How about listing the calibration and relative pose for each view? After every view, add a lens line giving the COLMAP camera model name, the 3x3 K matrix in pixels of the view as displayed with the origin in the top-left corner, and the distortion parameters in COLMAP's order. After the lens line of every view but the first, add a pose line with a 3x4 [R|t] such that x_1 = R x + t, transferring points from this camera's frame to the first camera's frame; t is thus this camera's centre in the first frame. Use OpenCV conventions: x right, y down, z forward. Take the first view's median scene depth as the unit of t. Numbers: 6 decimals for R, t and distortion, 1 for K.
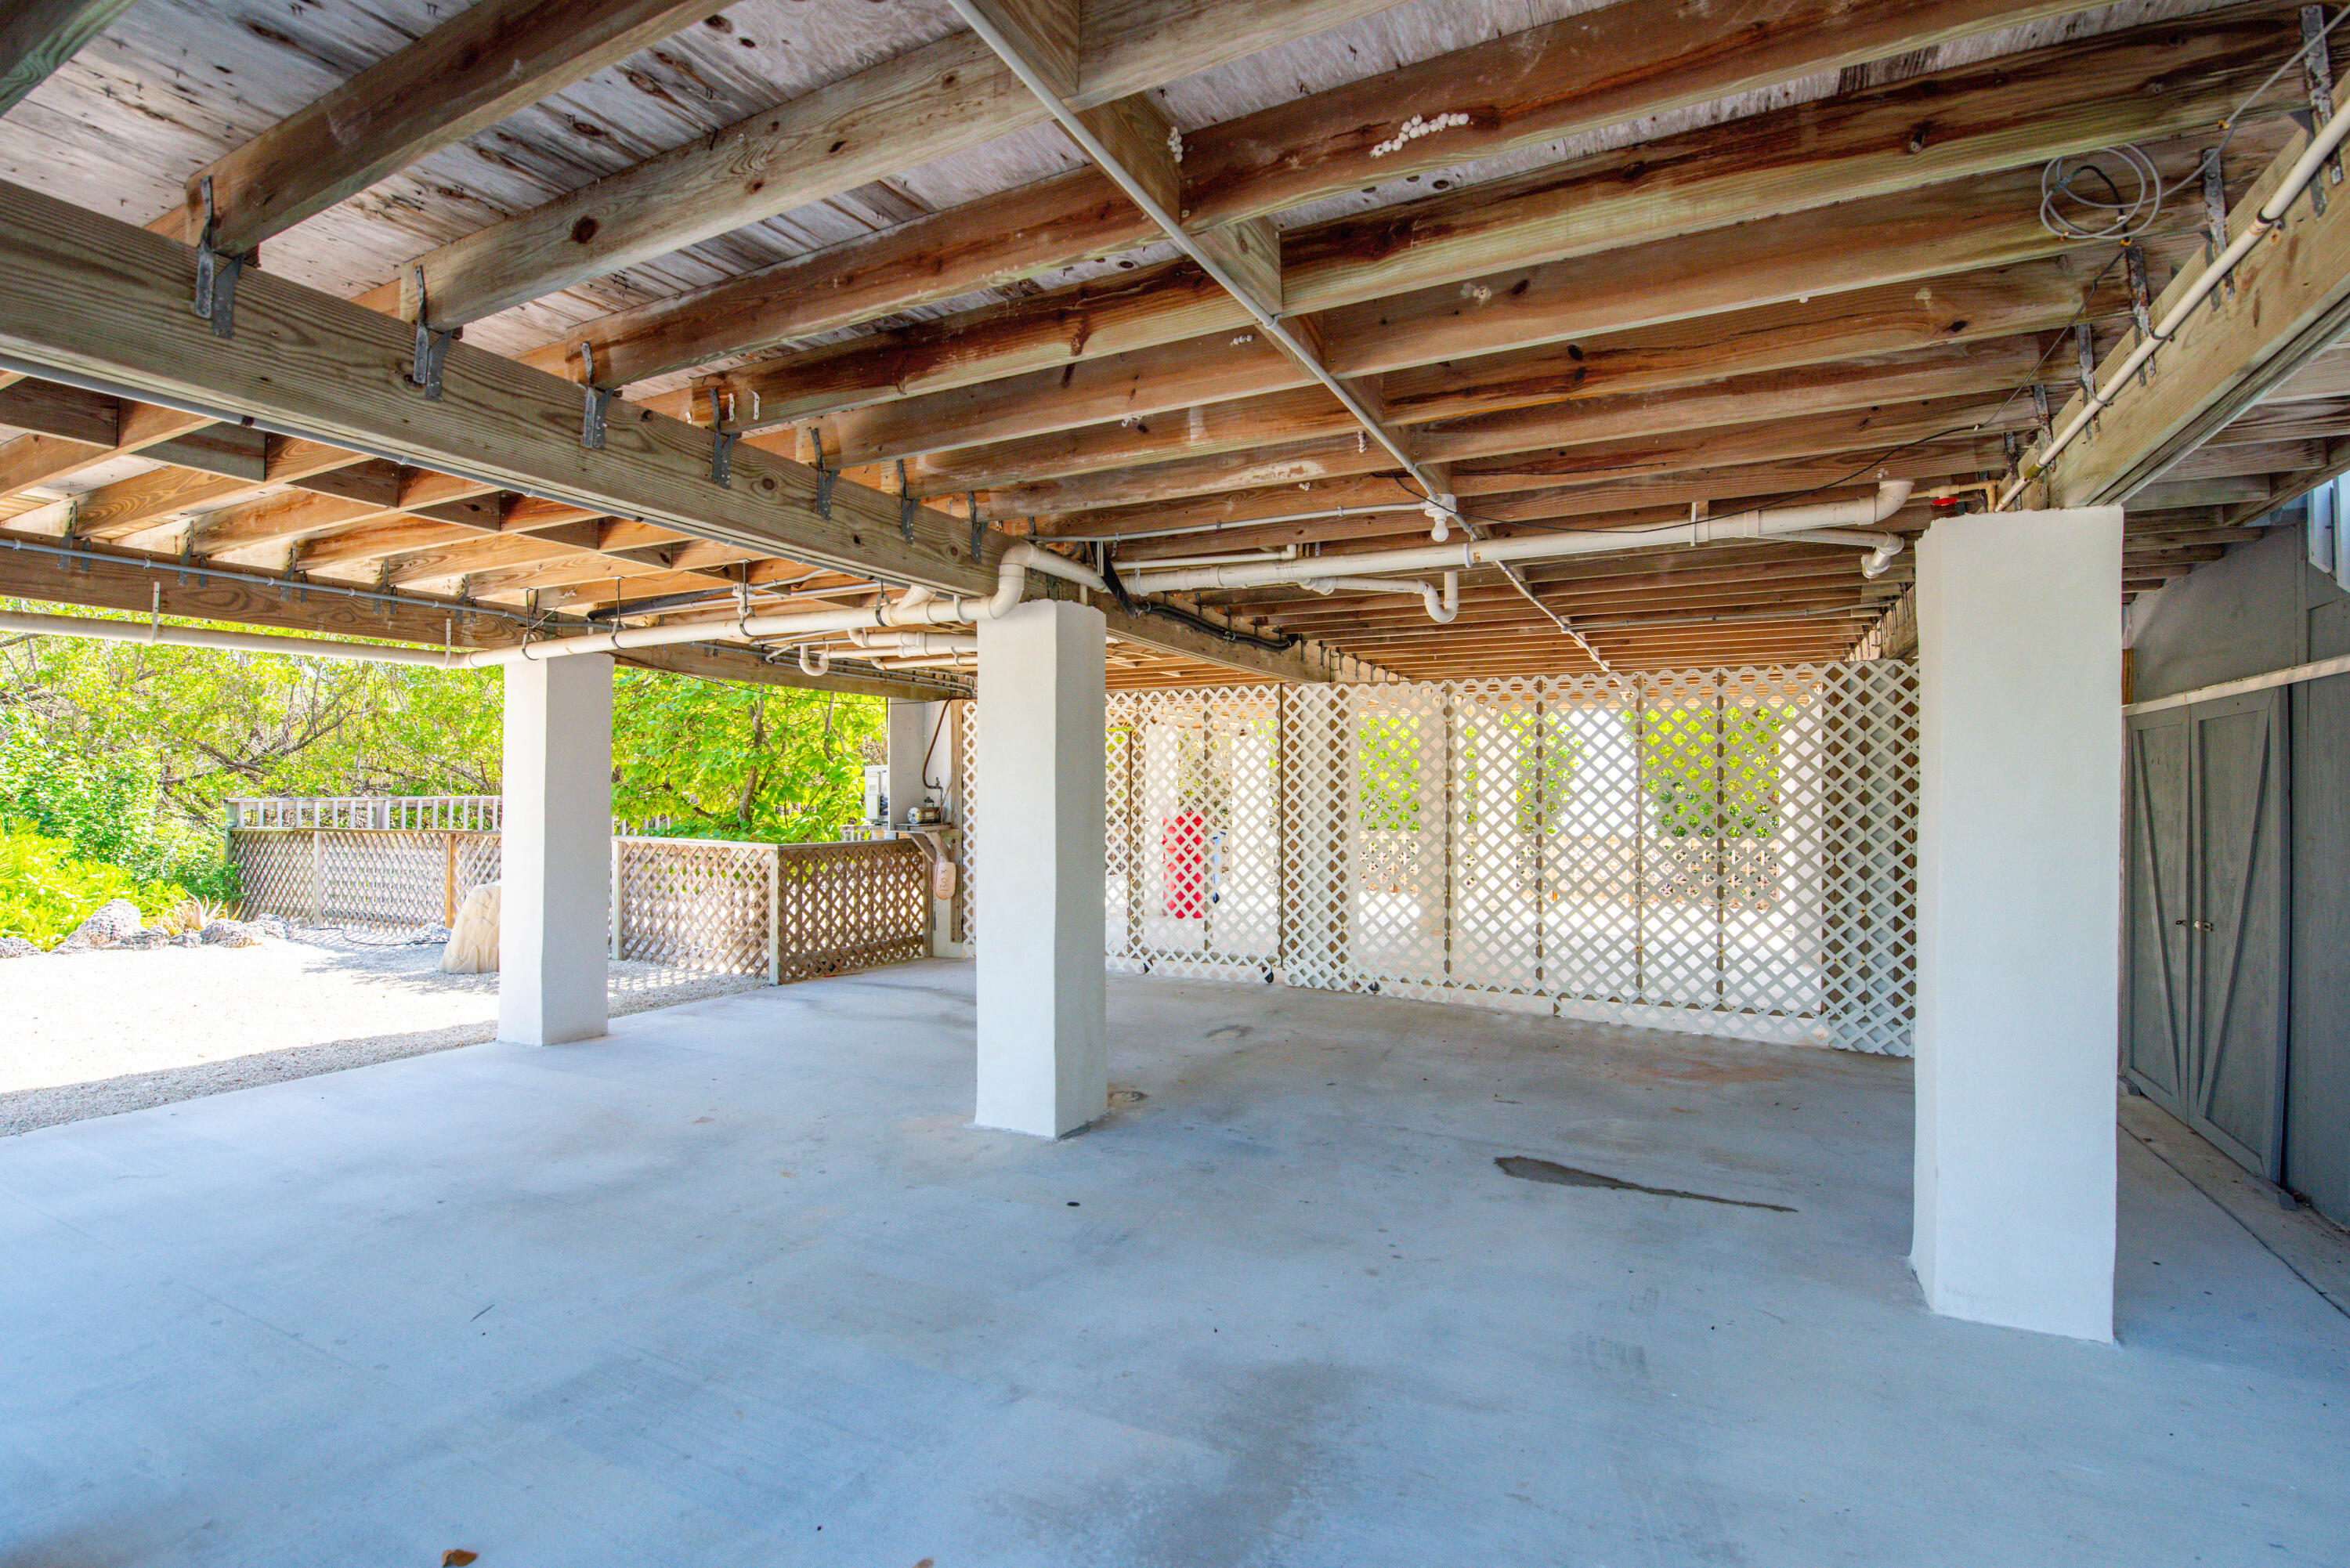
lens RADIAL K [[1050.3, 0, 1172.9], [0, 1050.3, 751.2], [0, 0, 1]] dist [-0.000342, -0.011557]
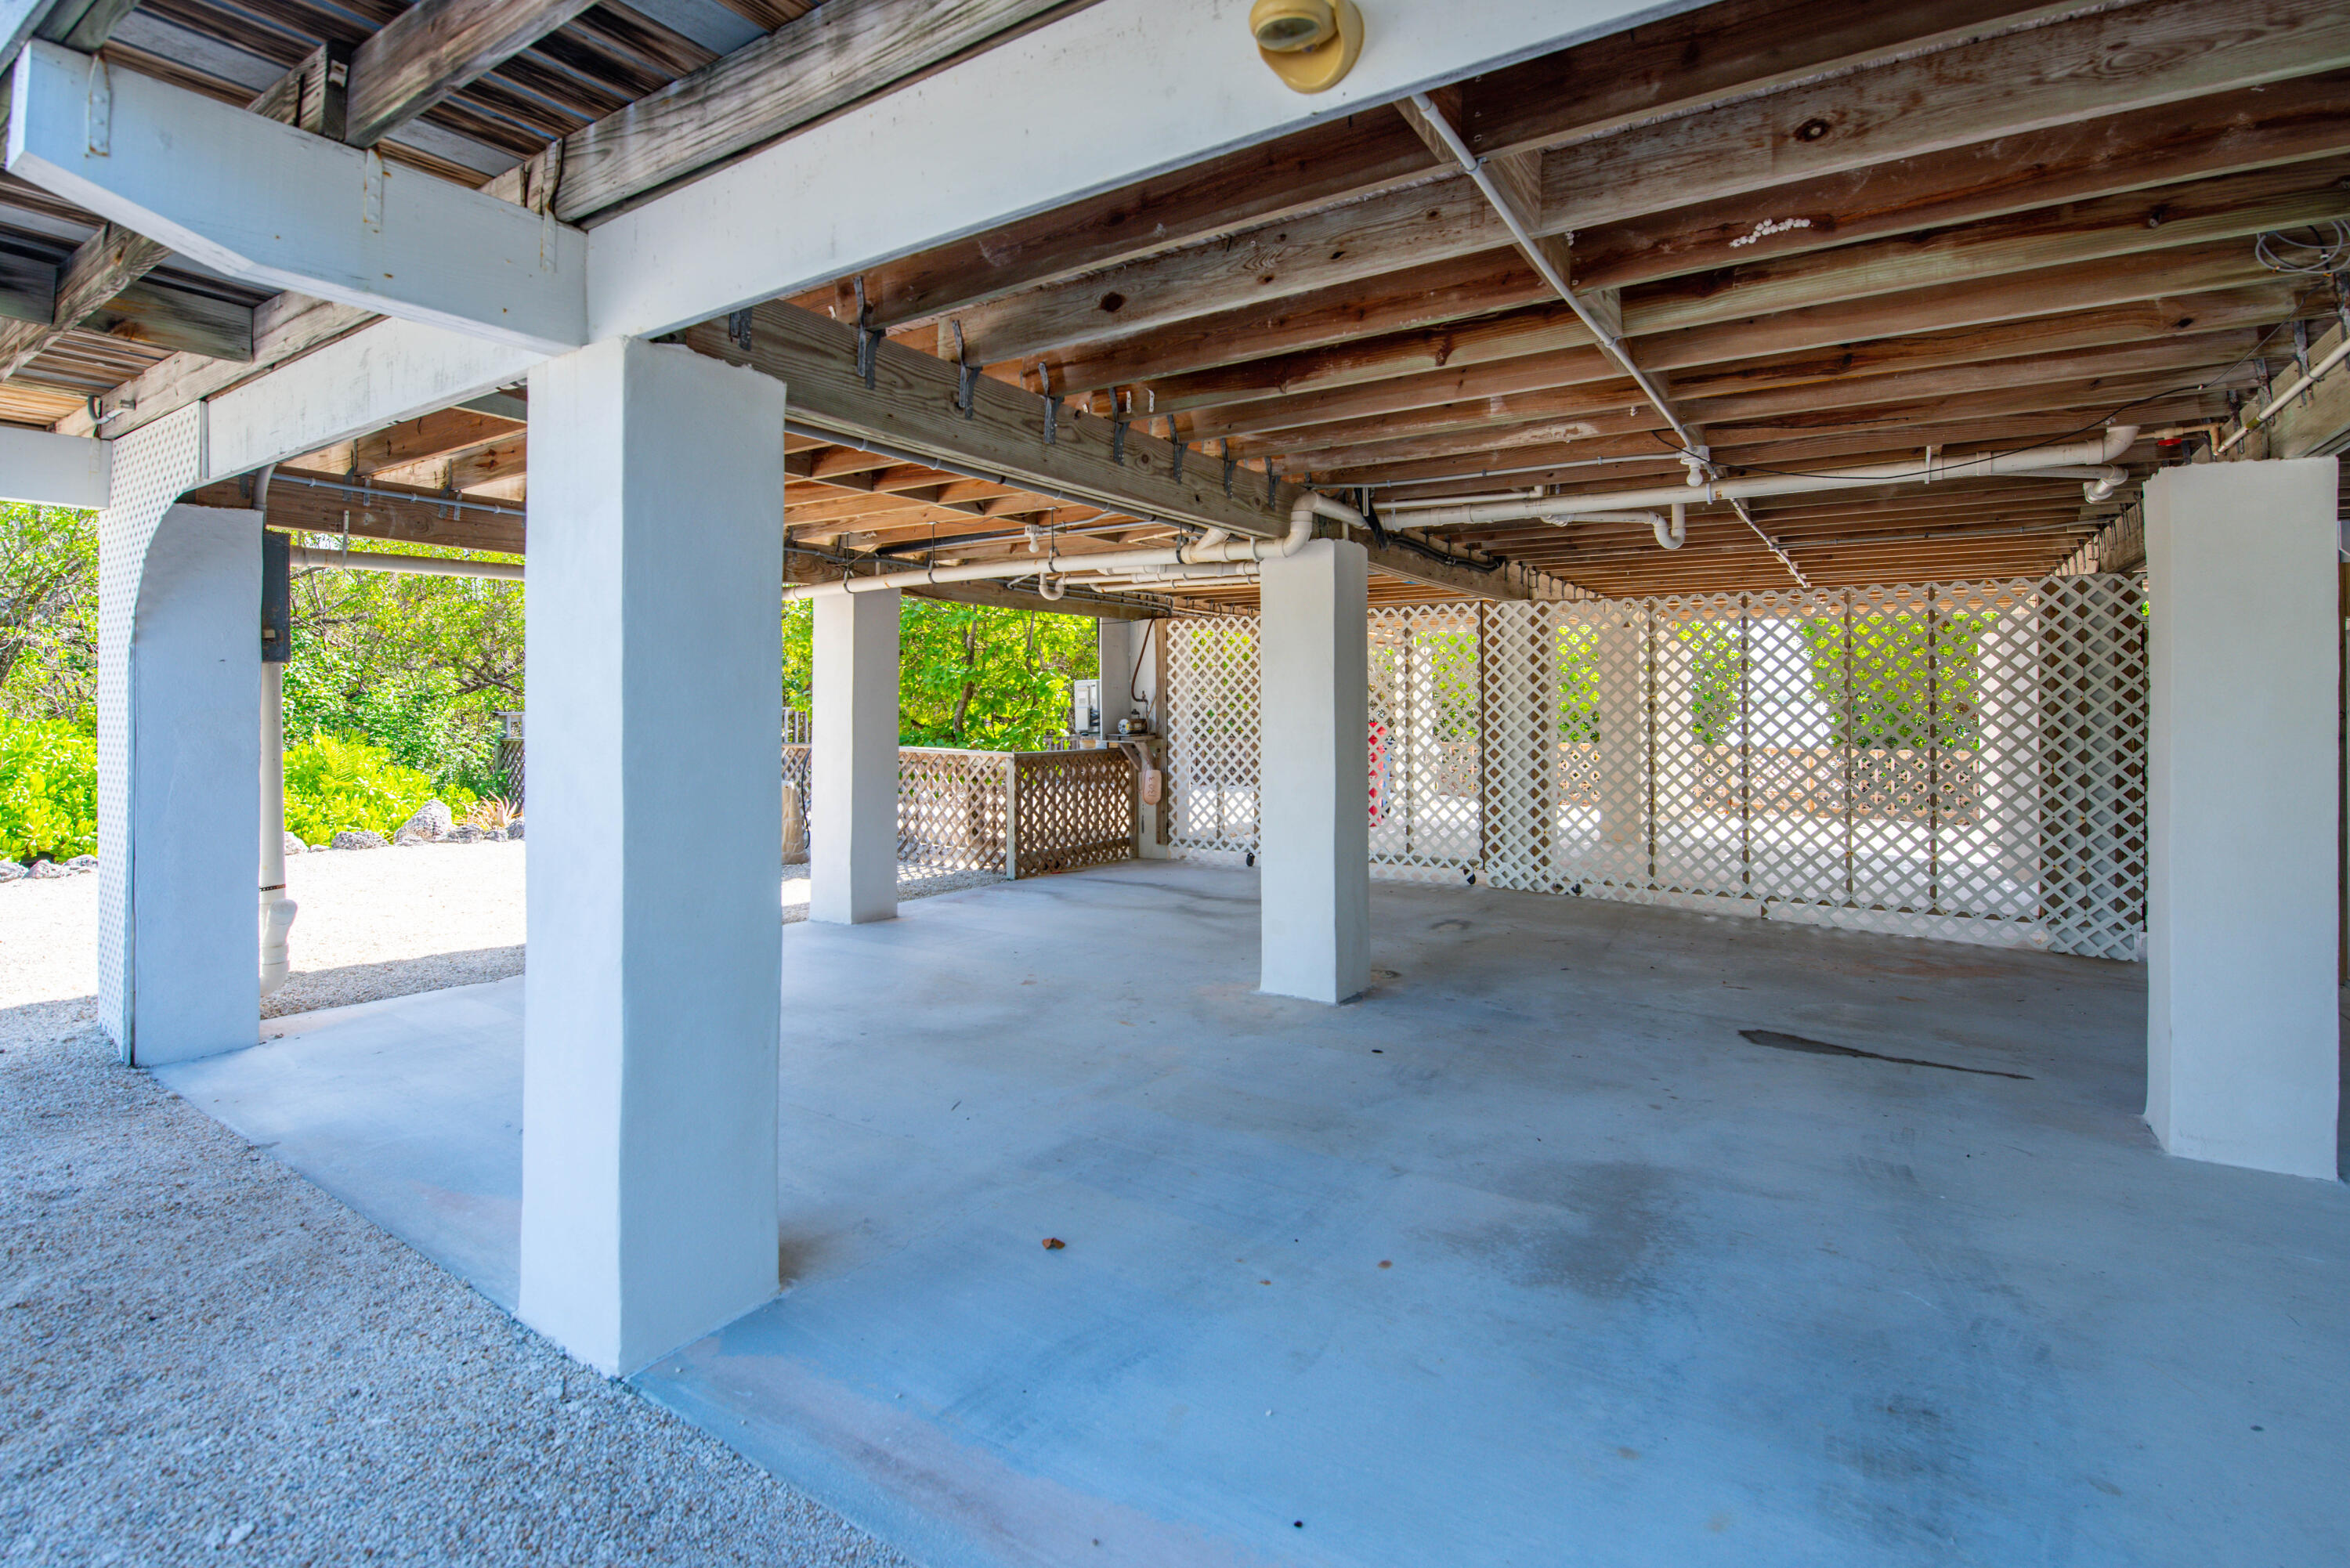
lens RADIAL K [[1071.5, 0, 1174.1], [0, 1071.5, 657.5], [0, 0, 1]] dist [0.002431, -0.012127]
pose [[0.993863, -0.007143, -0.110386, -0.111698], [0.006638, 0.999966, -0.004943, -0.005894], [0.110417, 0.004180, 0.993877, -0.139829]]
